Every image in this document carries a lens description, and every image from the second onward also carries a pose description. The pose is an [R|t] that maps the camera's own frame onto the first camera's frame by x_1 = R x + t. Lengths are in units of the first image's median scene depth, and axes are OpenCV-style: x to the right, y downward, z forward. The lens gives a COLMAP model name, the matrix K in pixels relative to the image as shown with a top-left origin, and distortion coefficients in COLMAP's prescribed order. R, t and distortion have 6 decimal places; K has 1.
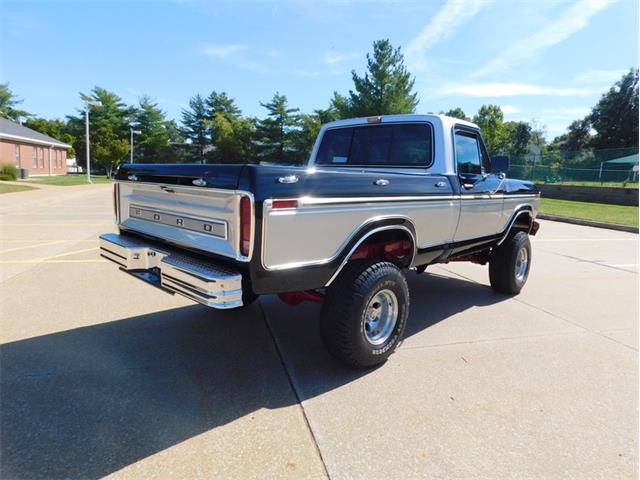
lens RADIAL K [[419.4, 0, 321.8], [0, 419.4, 237.4], [0, 0, 1]] dist [-0.075684, 0.057063]
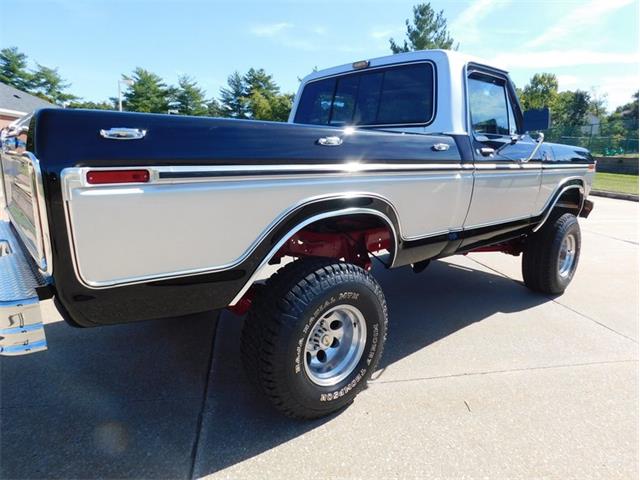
lens RADIAL K [[419.4, 0, 321.8], [0, 419.4, 237.4], [0, 0, 1]] dist [-0.075684, 0.057063]
pose [[0.994747, 0.002757, -0.102329, 0.110057], [0.002615, 0.998627, 0.052320, -0.010551], [0.102333, -0.052313, 0.993374, 0.199730]]
